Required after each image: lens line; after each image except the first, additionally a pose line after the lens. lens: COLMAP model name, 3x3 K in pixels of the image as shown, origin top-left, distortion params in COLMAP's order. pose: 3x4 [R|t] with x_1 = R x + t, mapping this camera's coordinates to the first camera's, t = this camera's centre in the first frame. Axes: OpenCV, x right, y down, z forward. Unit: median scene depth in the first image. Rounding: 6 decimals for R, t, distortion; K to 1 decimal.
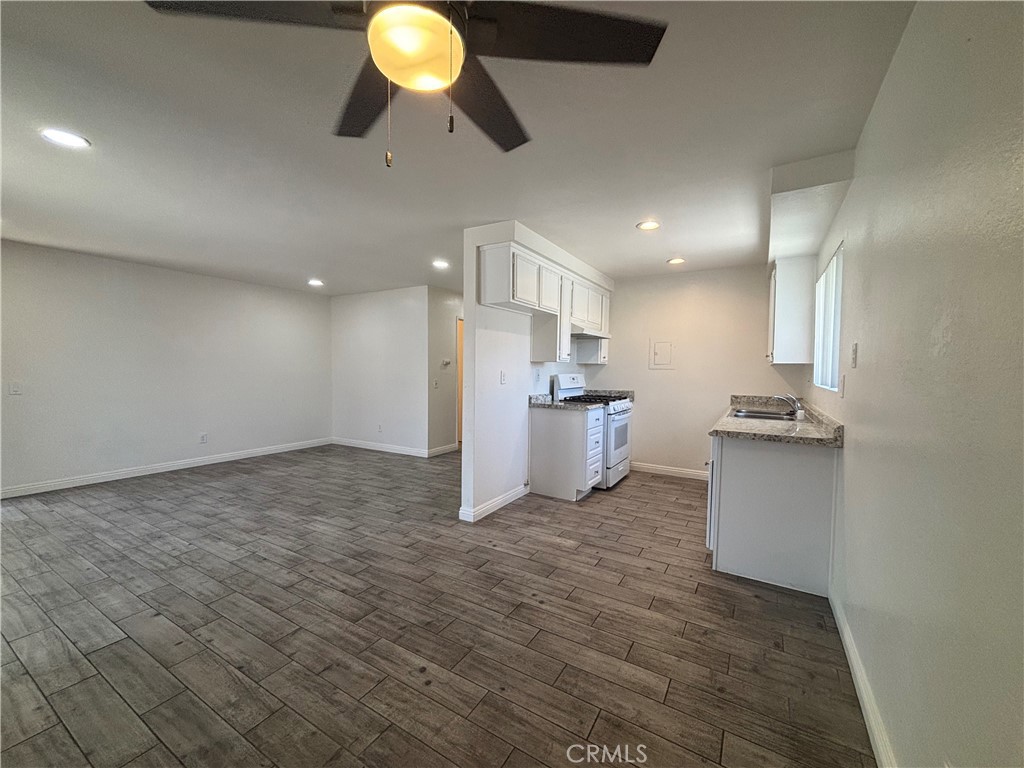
lens RADIAL K [[416.1, 0, 507.9], [0, 416.1, 384.5], [0, 0, 1]] dist [-0.000904, -0.000779]
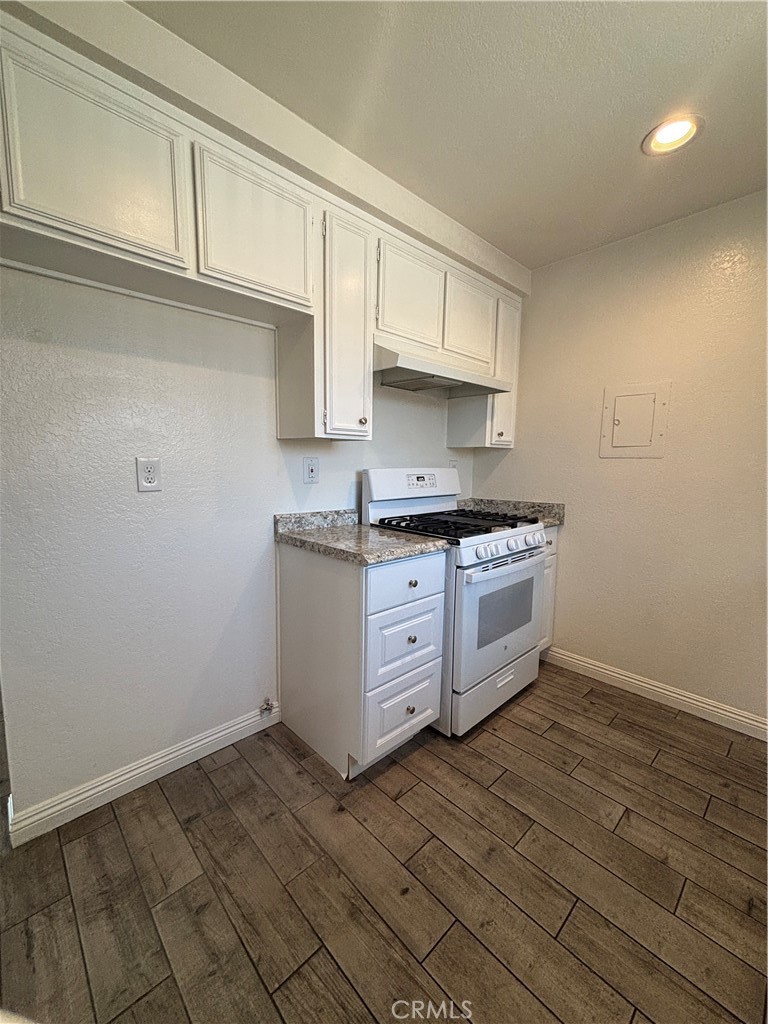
lens RADIAL K [[416.1, 0, 389.0], [0, 416.1, 514.3], [0, 0, 1]] dist [-0.000904, -0.000779]
pose [[0.966956, 0.030182, -0.253152, 0.283196], [-0.008919, 0.996364, 0.084726, -0.013982], [0.254788, -0.079668, 0.963709, 0.602943]]
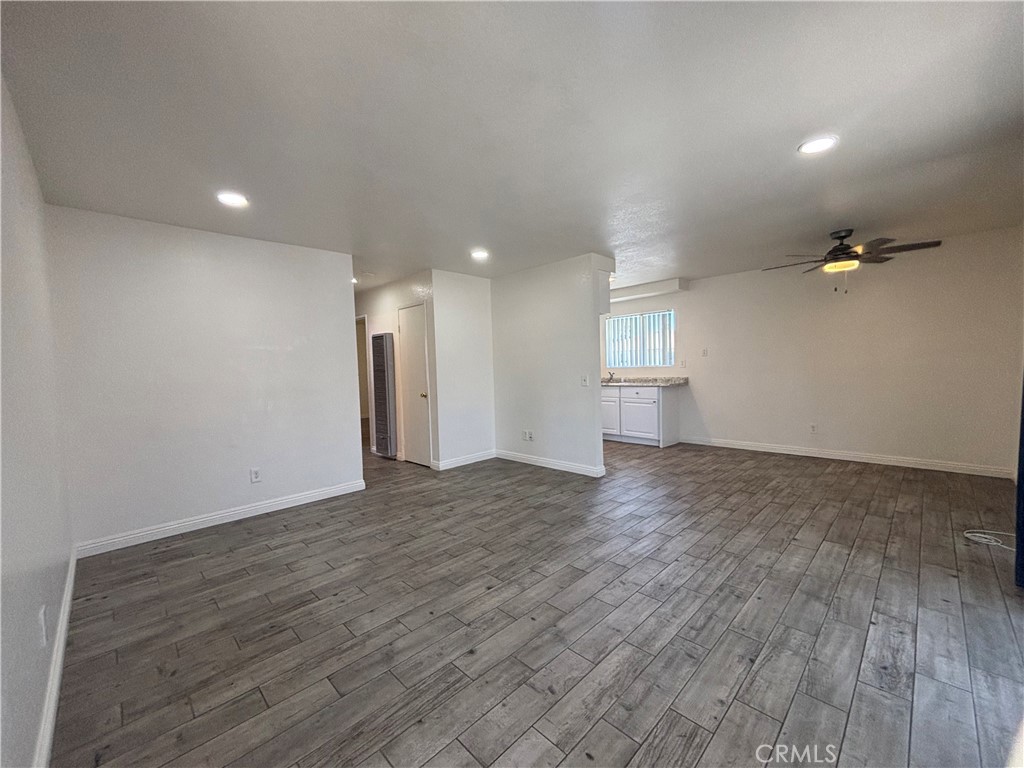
lens RADIAL K [[416.1, 0, 509.3], [0, 416.1, 384.4], [0, 0, 1]] dist [-0.000904, -0.000779]
pose [[0.248548, -0.066964, 0.966302, -1.176581], [0.069985, 0.996242, 0.051038, -0.041860], [-0.966088, 0.054942, 0.252300, 0.766197]]
